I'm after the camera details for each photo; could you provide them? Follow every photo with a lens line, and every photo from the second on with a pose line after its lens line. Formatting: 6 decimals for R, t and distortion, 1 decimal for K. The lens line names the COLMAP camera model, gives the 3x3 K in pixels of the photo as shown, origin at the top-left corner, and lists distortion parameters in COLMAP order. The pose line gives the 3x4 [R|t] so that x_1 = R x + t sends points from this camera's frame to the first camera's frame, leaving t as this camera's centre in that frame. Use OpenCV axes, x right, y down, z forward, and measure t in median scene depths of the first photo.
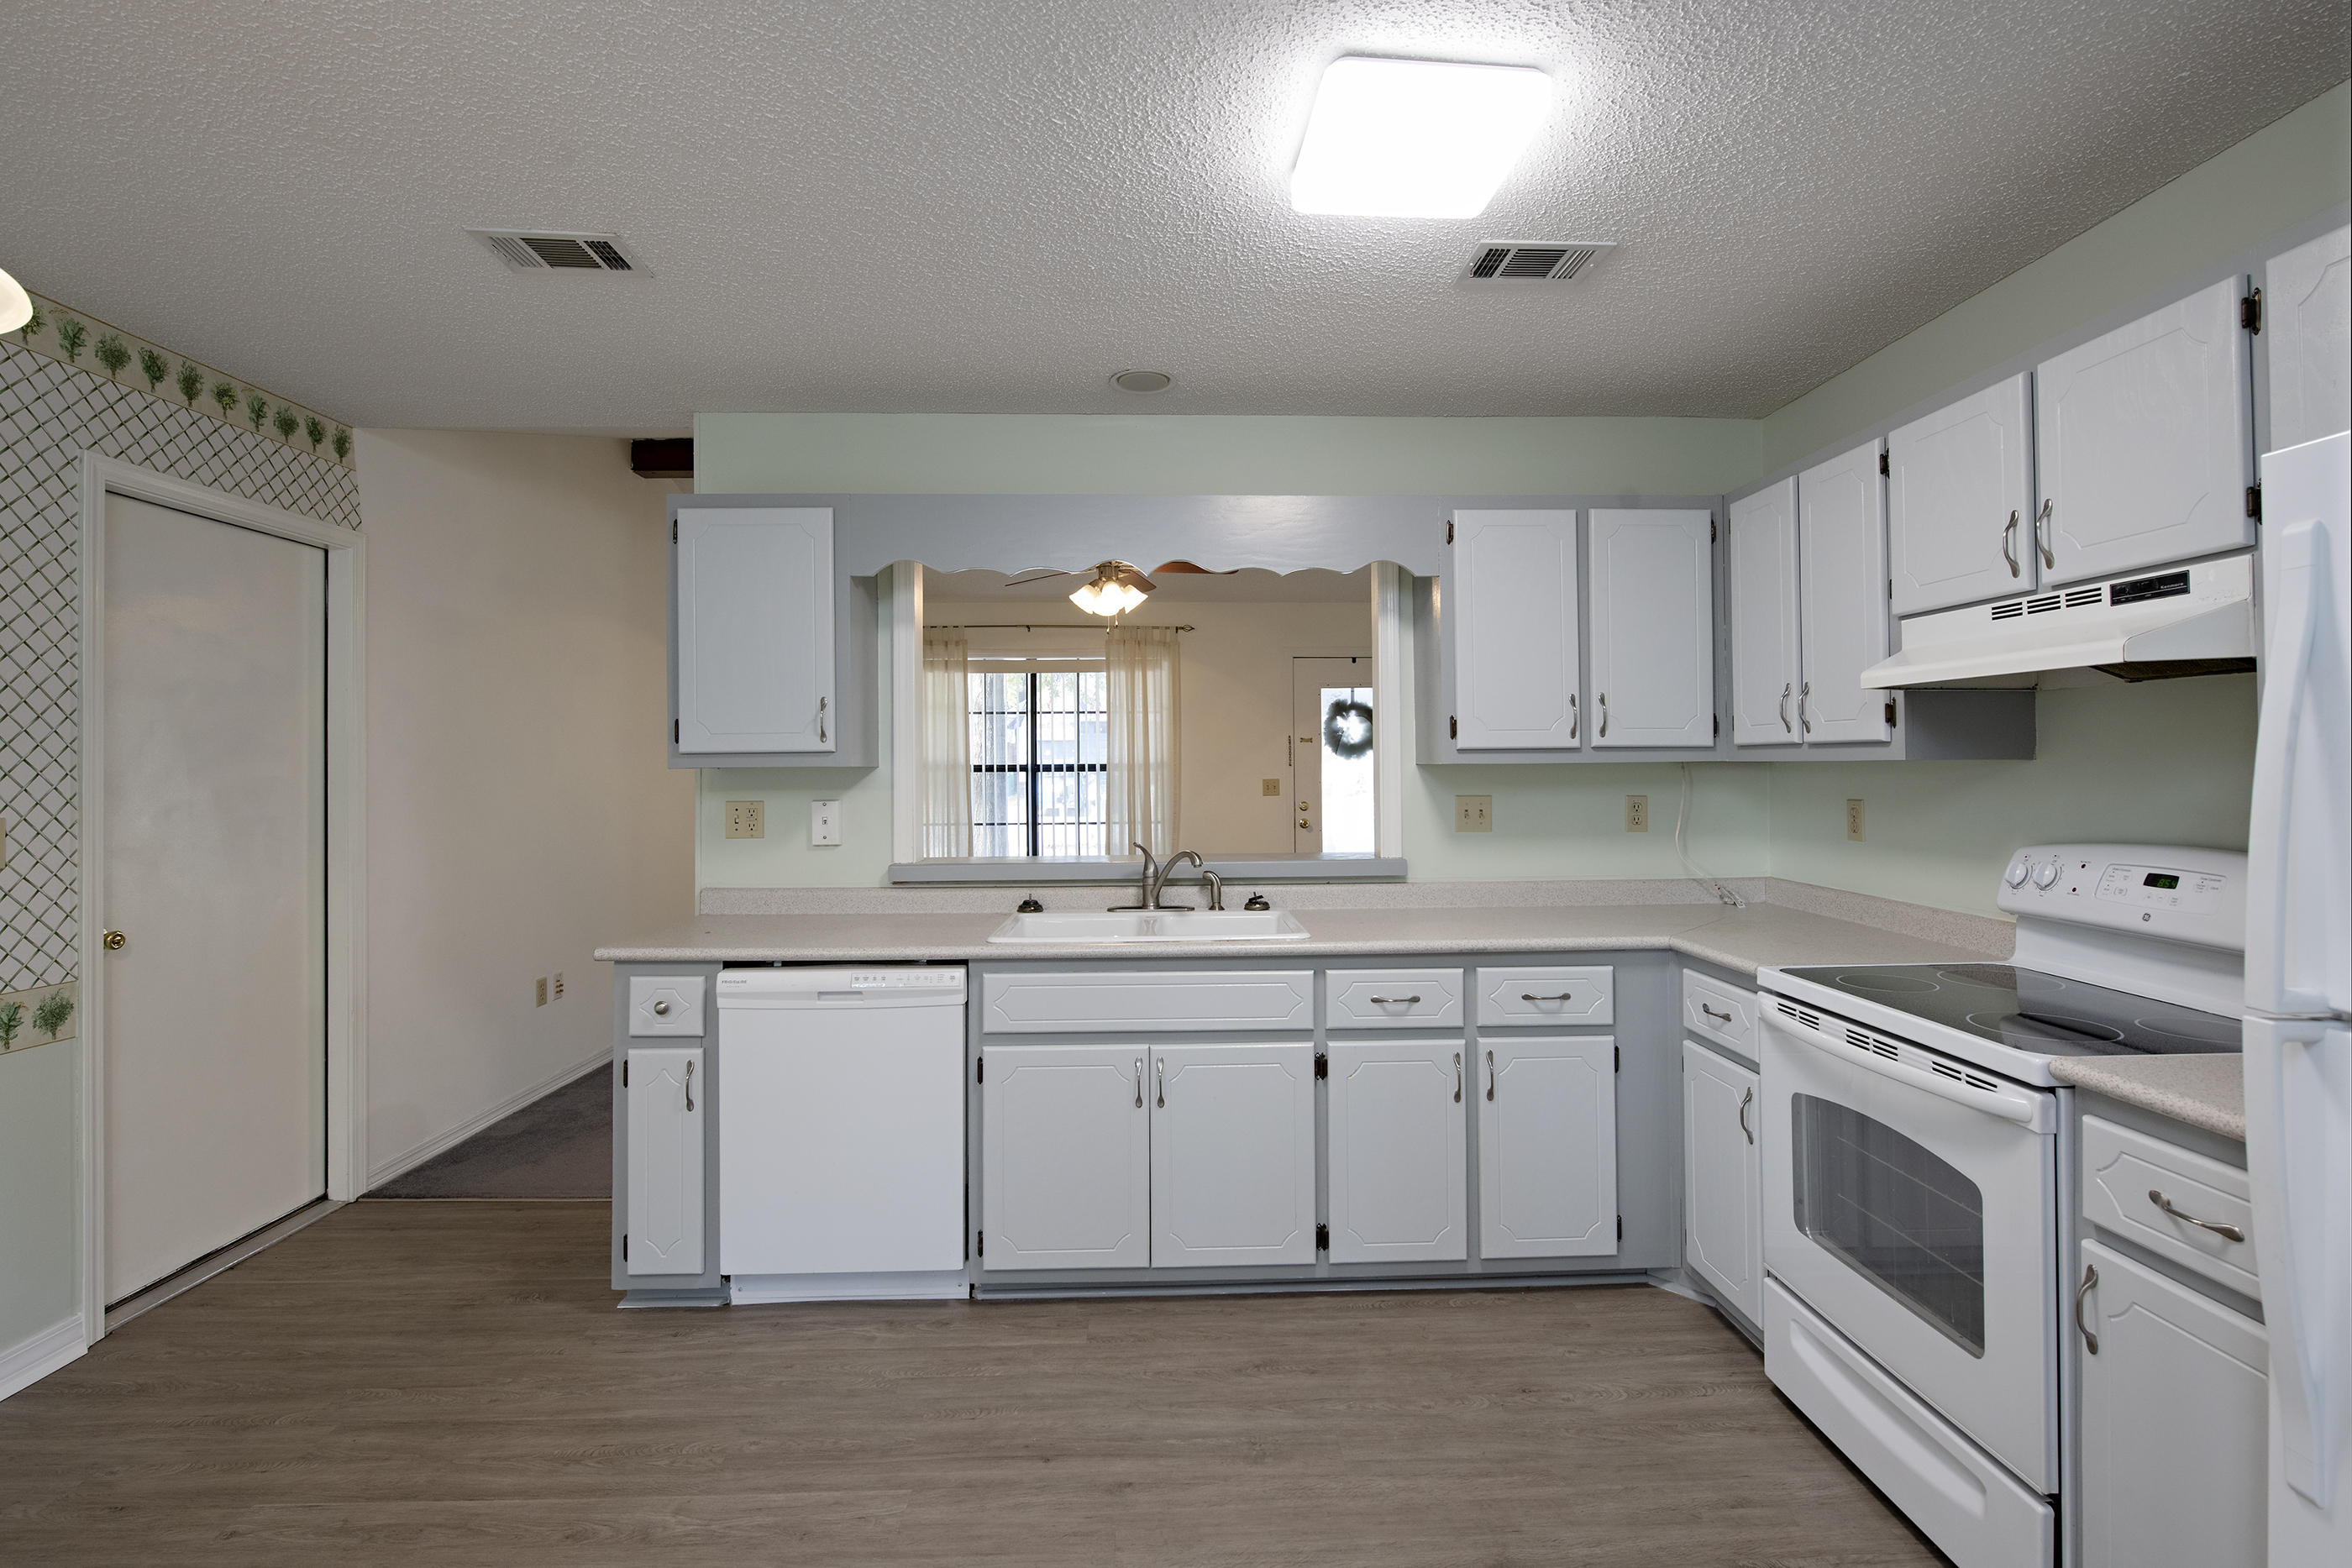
lens RADIAL K [[1055.9, 0, 1206.8], [0, 1055.9, 753.0], [0, 0, 1]] dist [0.012029, -0.013465]
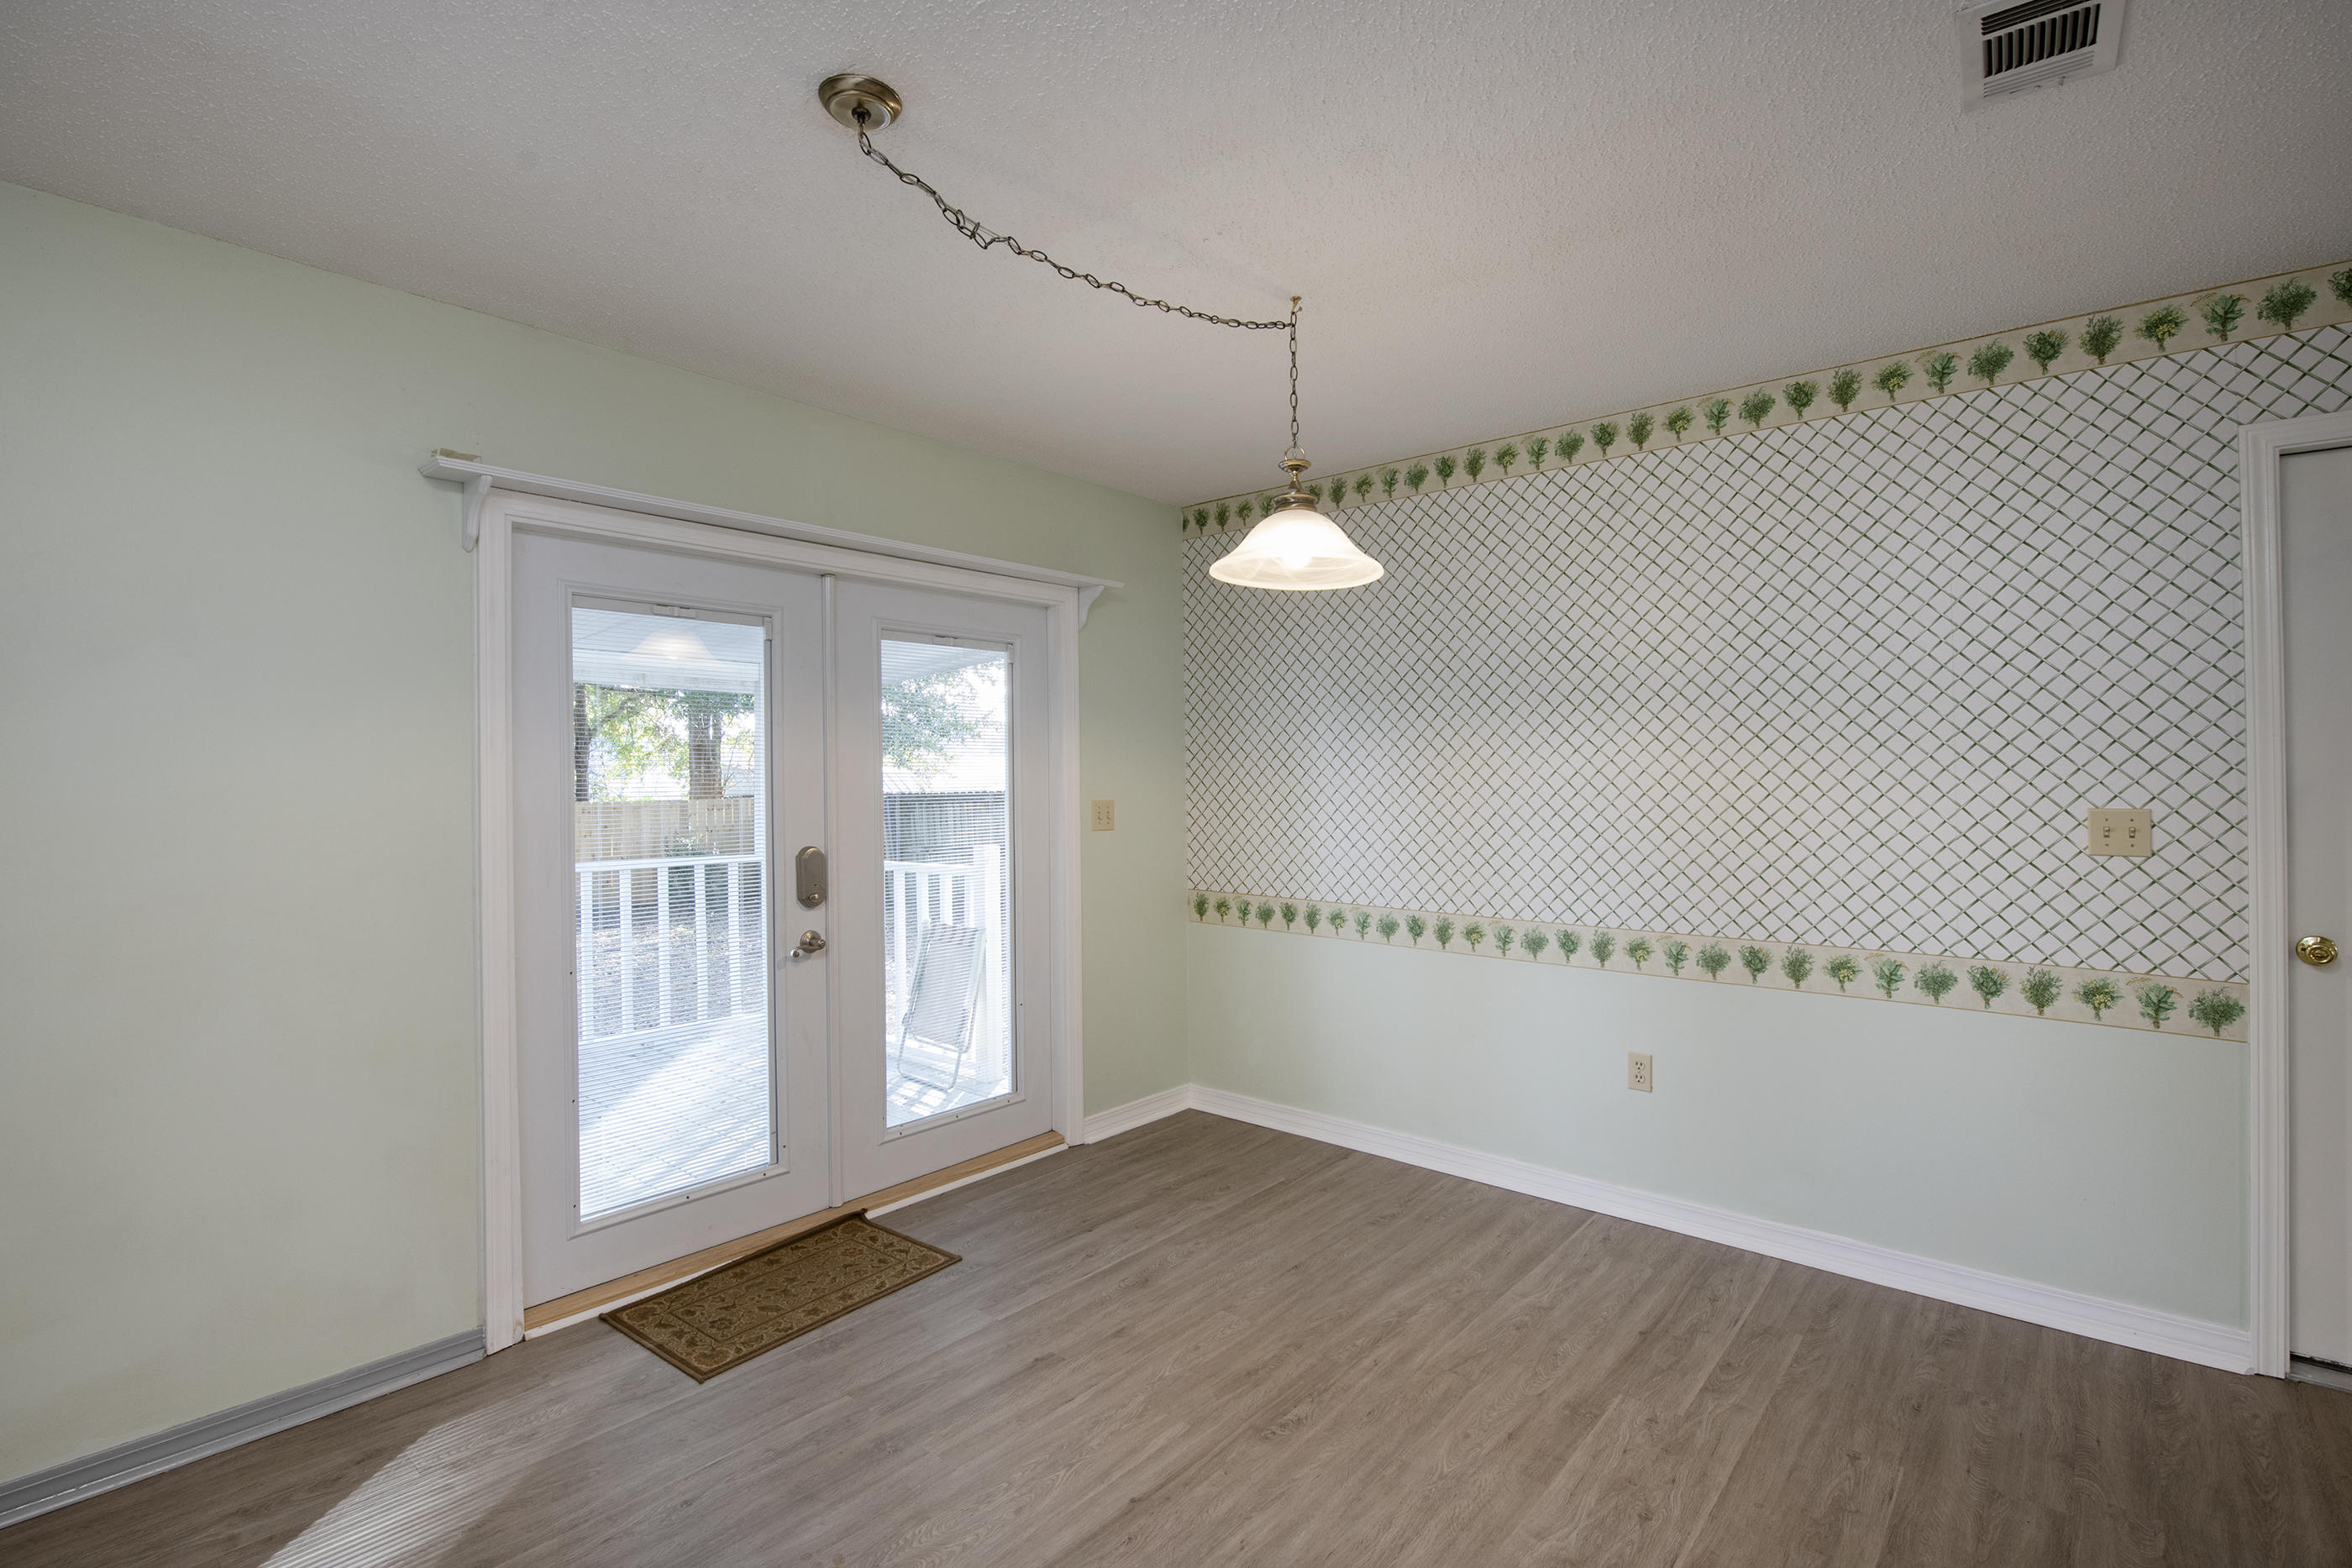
lens RADIAL K [[1031.2, 0, 1180.0], [0, 1031.2, 773.8], [0, 0, 1]] dist [-0.001947, -0.000523]
pose [[-0.688967, 0.005898, -0.724768, 0.250826], [0.018546, 0.999783, -0.009494, 0.015694], [0.724555, -0.019982, -0.688927, 0.885418]]
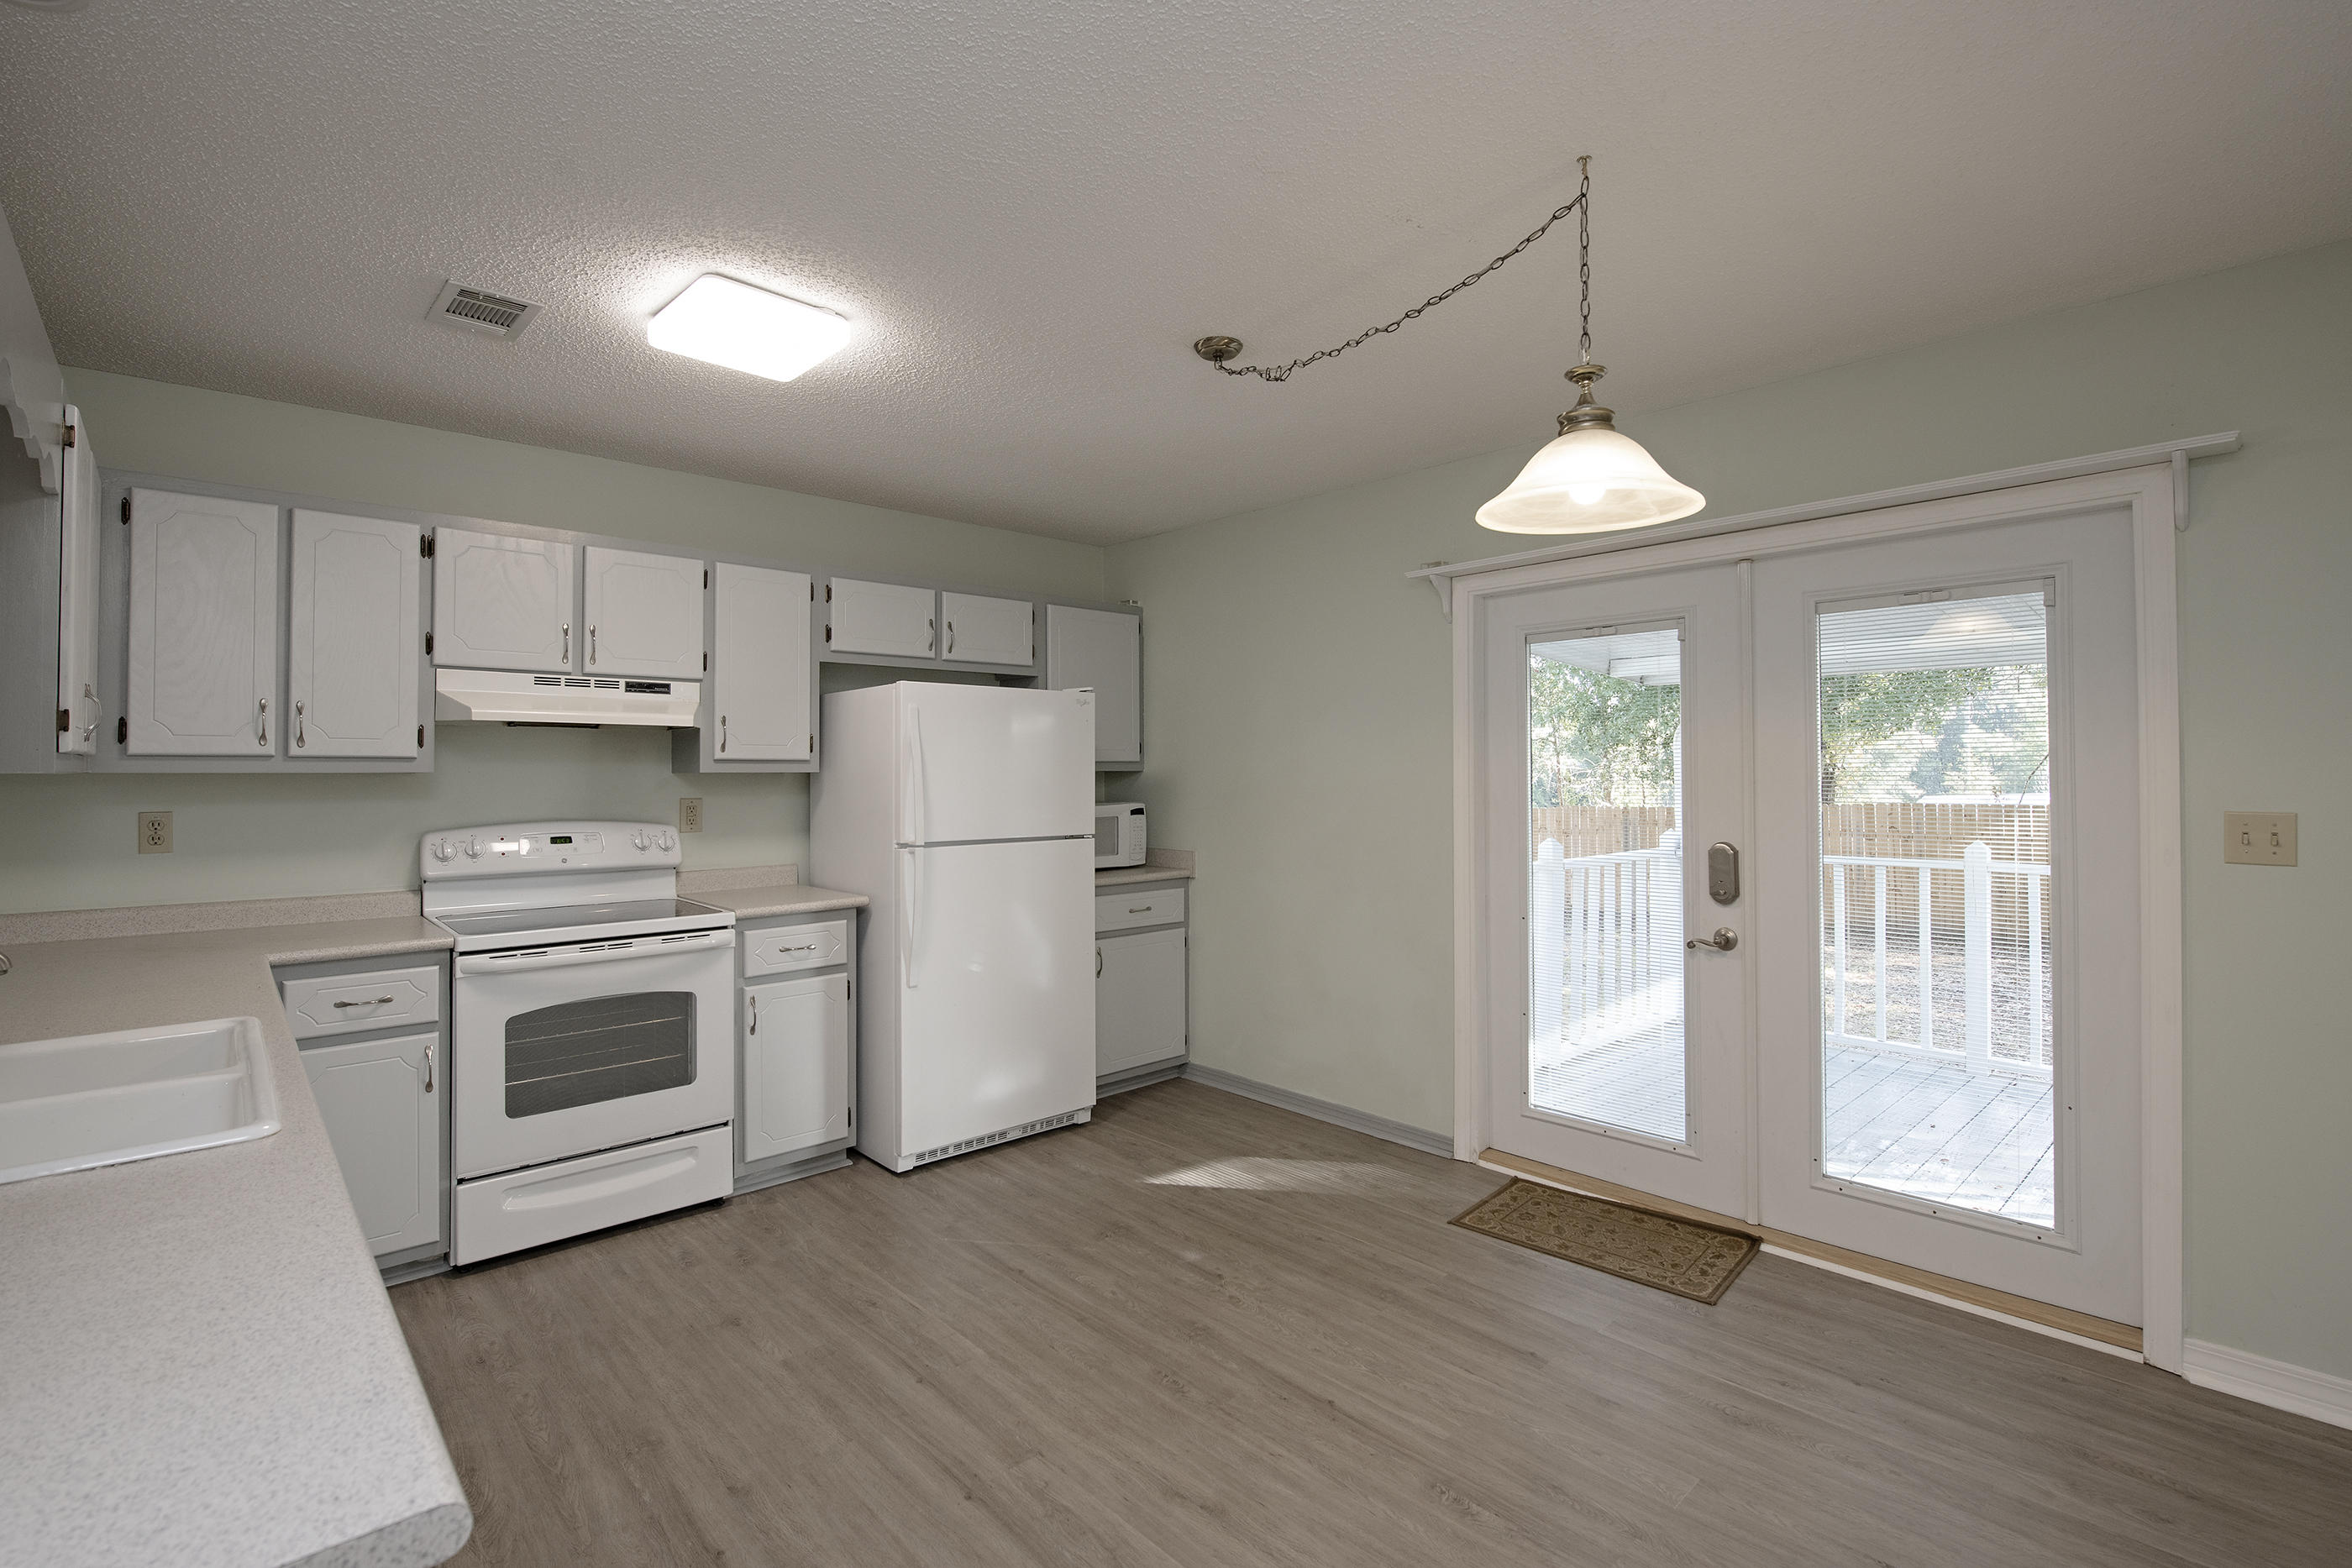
lens RADIAL K [[1104.8, 0, 1210.1], [0, 1104.8, 773.5], [0, 0, 1]] dist [0.002140, -0.000392]
pose [[-0.664461, 0.012496, 0.747219, -0.881829], [-0.002850, 0.999811, -0.019255, 0.027324], [-0.747318, -0.014924, -0.664299, 1.031144]]
